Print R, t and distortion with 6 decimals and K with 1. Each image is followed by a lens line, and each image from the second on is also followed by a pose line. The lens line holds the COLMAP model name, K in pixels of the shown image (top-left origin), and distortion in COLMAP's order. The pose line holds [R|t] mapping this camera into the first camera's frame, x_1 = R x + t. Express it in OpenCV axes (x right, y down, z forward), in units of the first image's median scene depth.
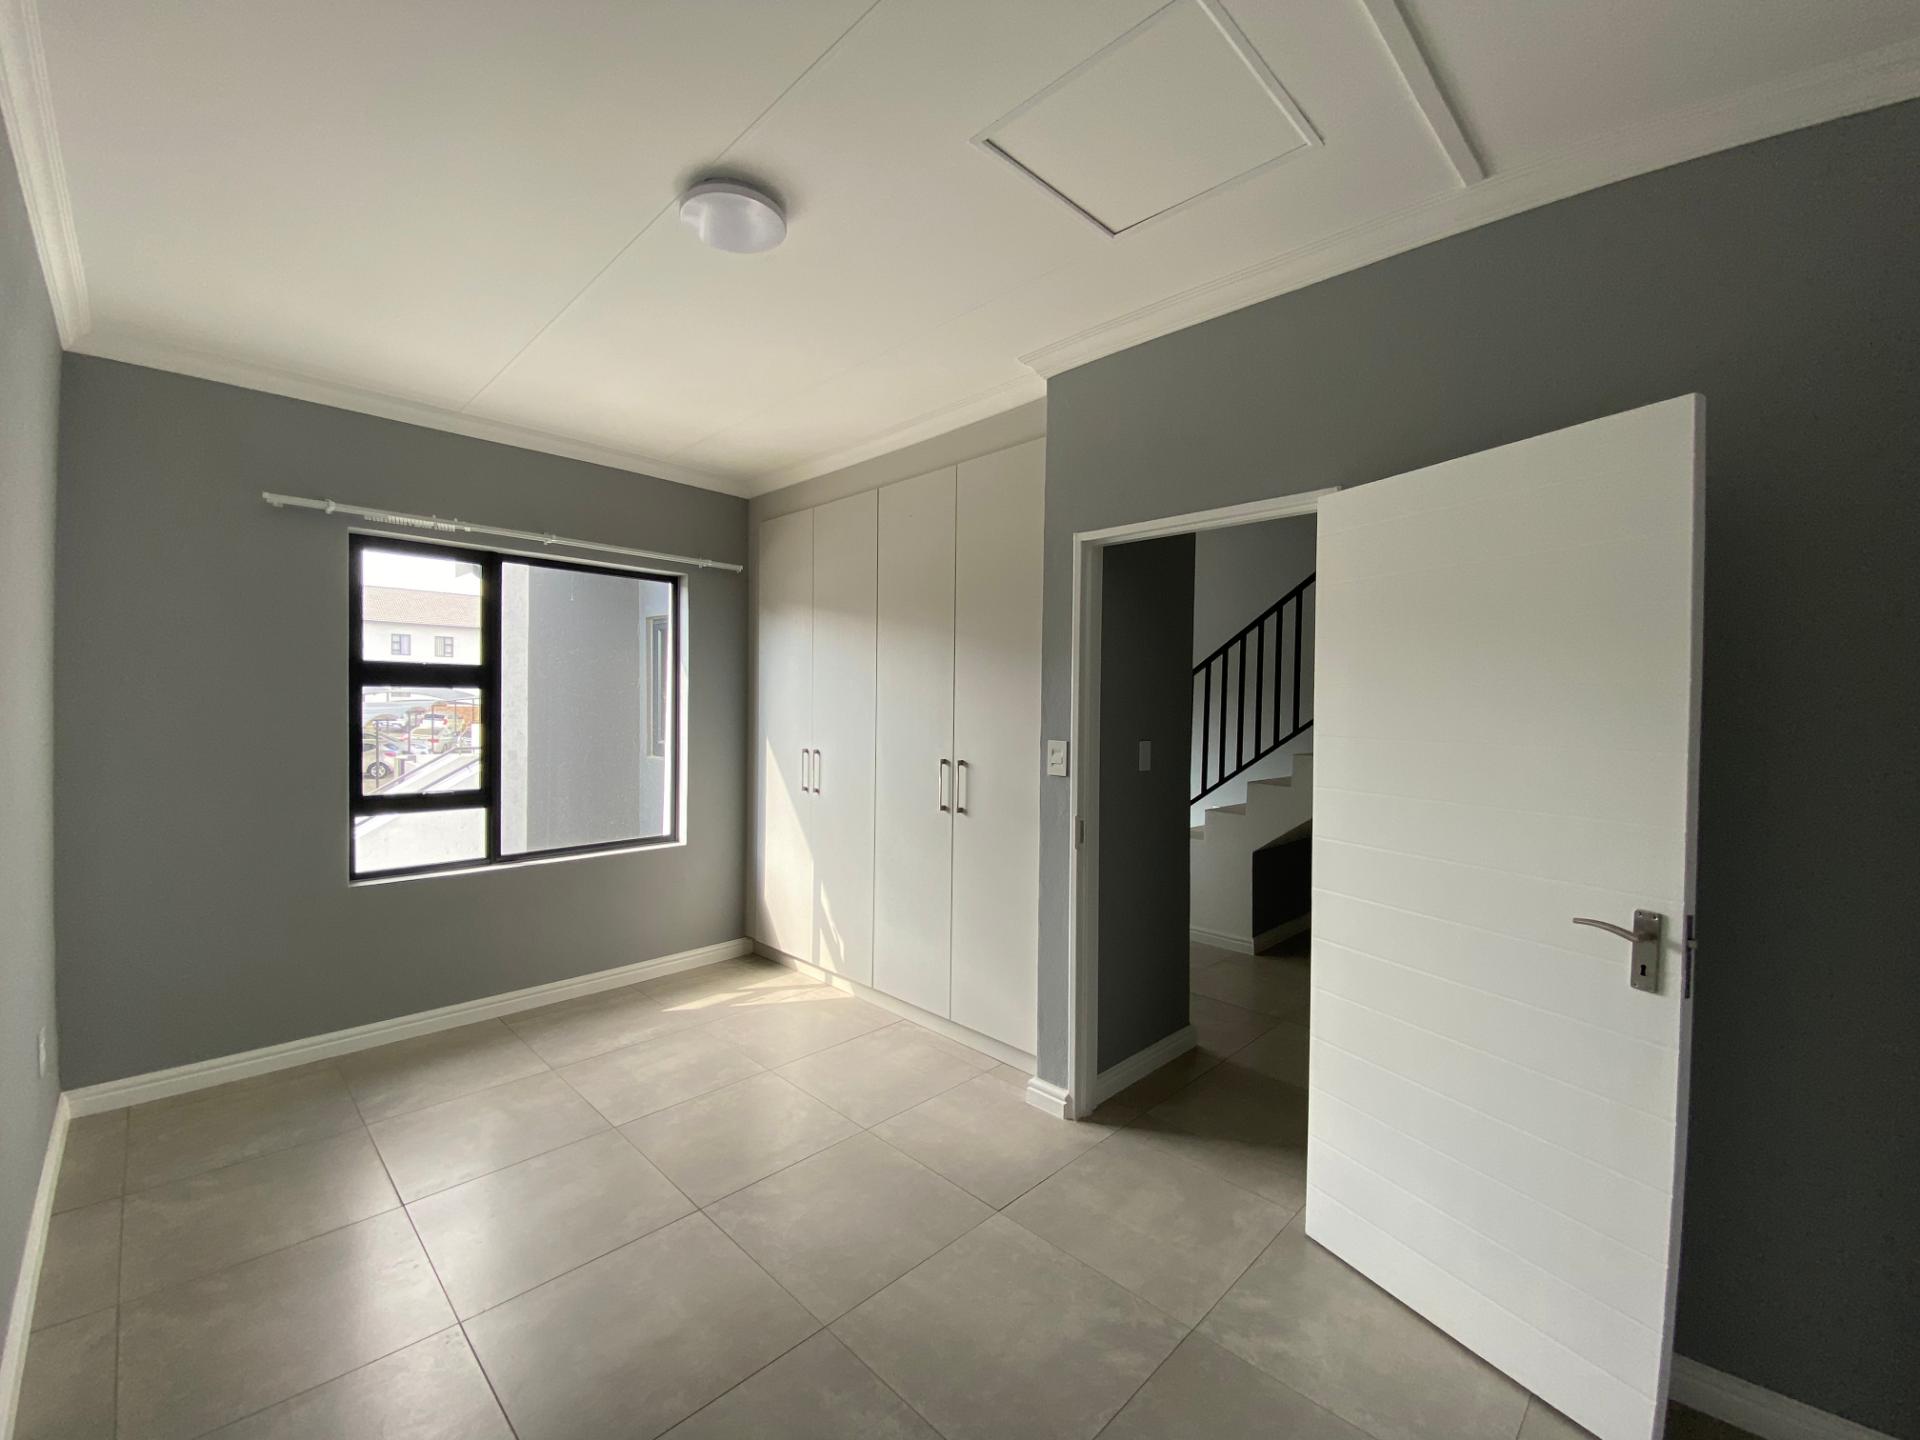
lens RADIAL K [[786.6, 0, 952.9], [0, 786.6, 716.3], [0, 0, 1]] dist [0.009070, -0.017440]
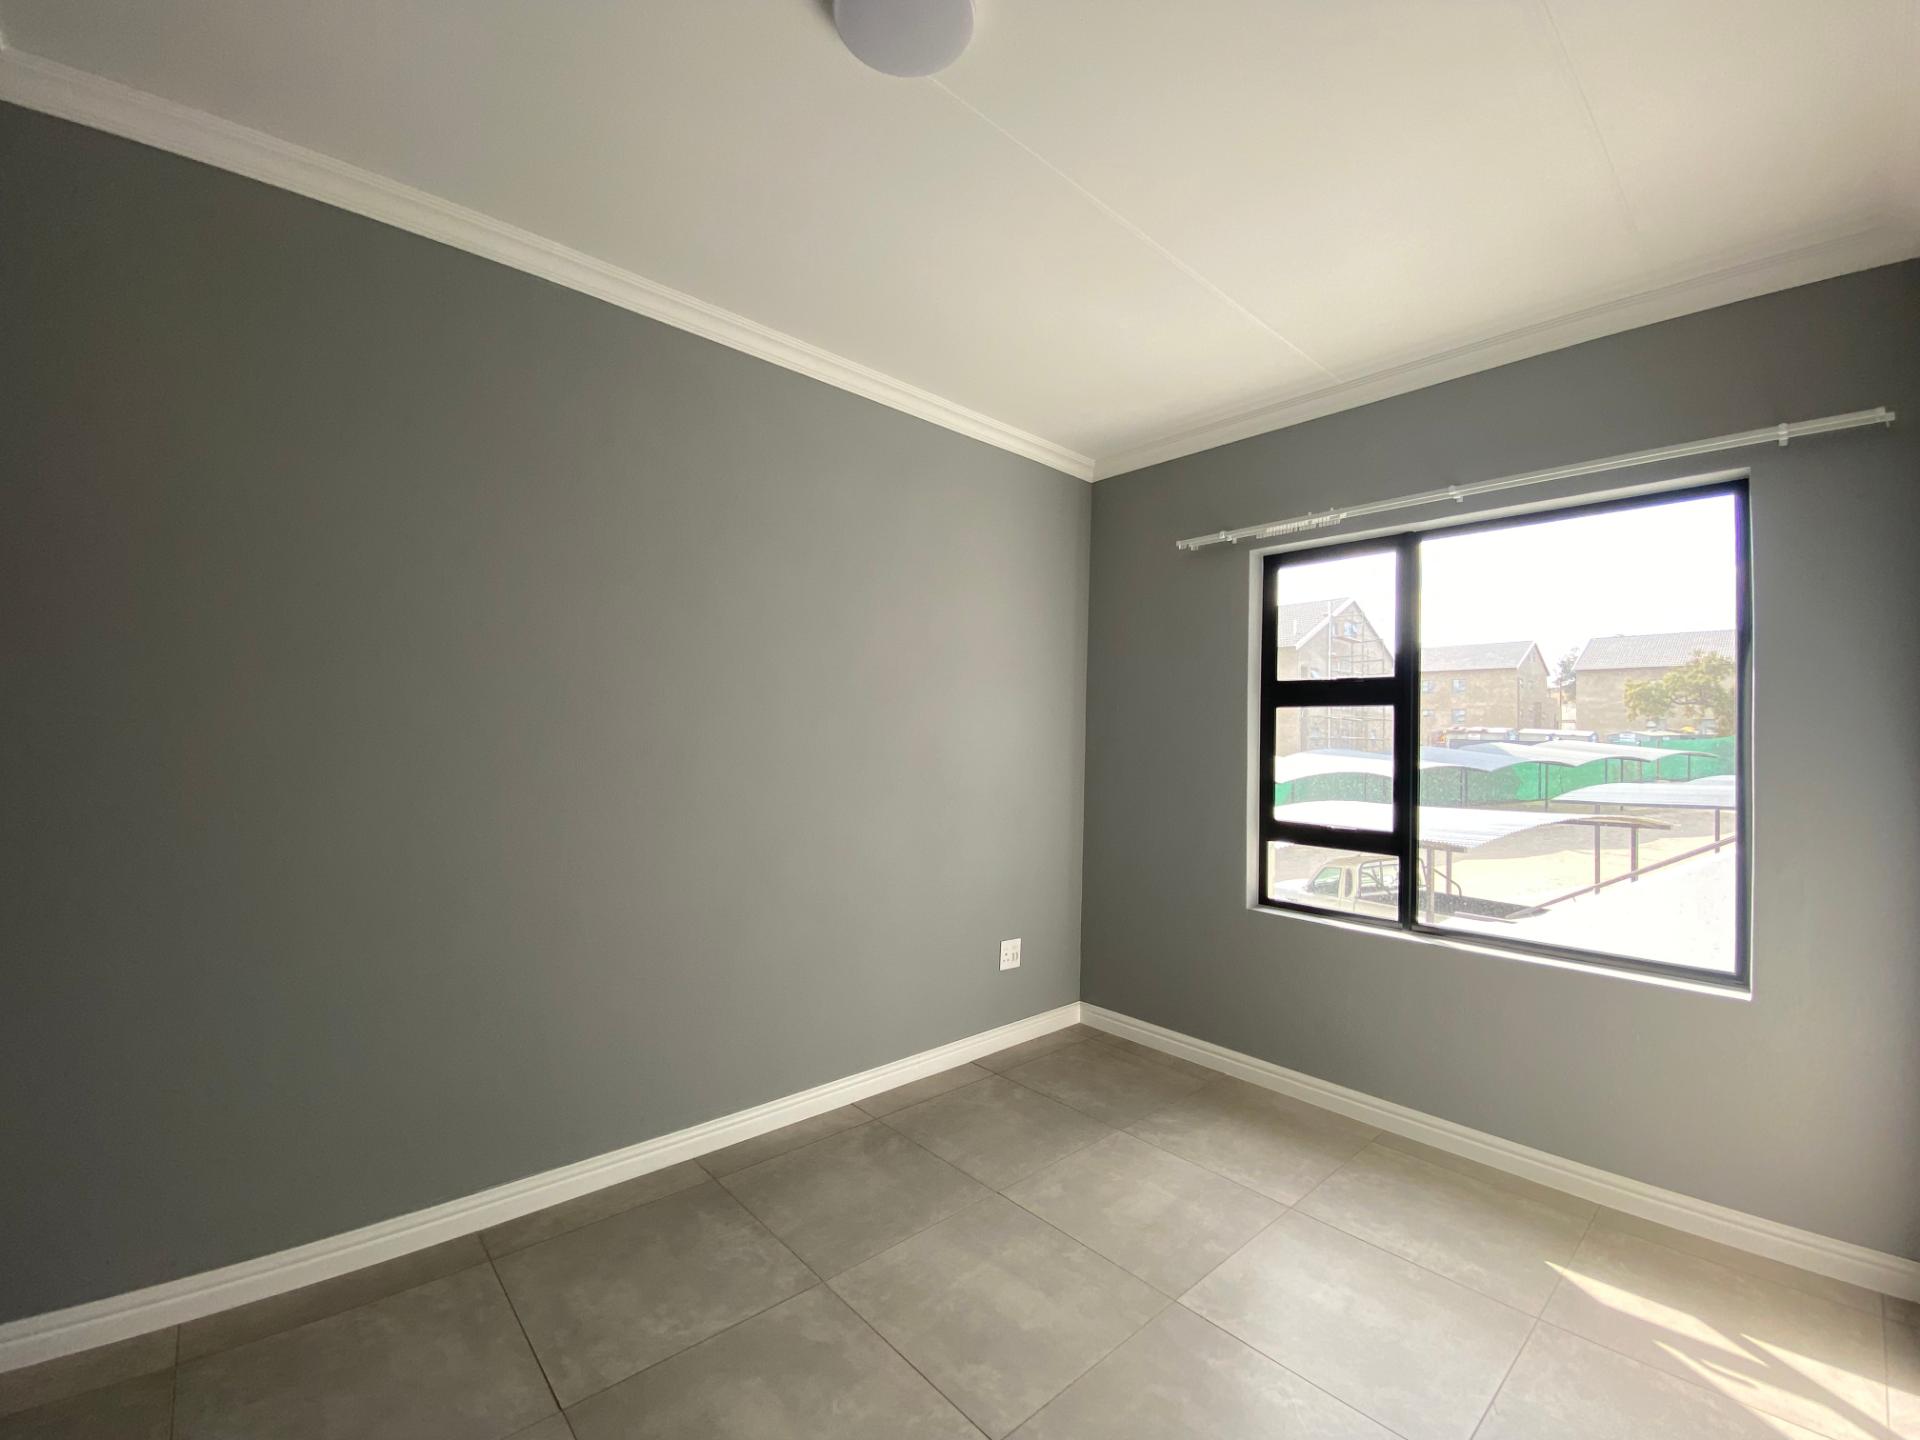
lens RADIAL K [[786.6, 0, 952.9], [0, 786.6, 716.3], [0, 0, 1]] dist [0.009070, -0.017440]
pose [[-0.073409, -0.037767, -0.996587, 0.237333], [-0.027685, 0.998975, -0.035818, 0.016749], [0.996918, 0.024961, -0.074379, 0.631028]]
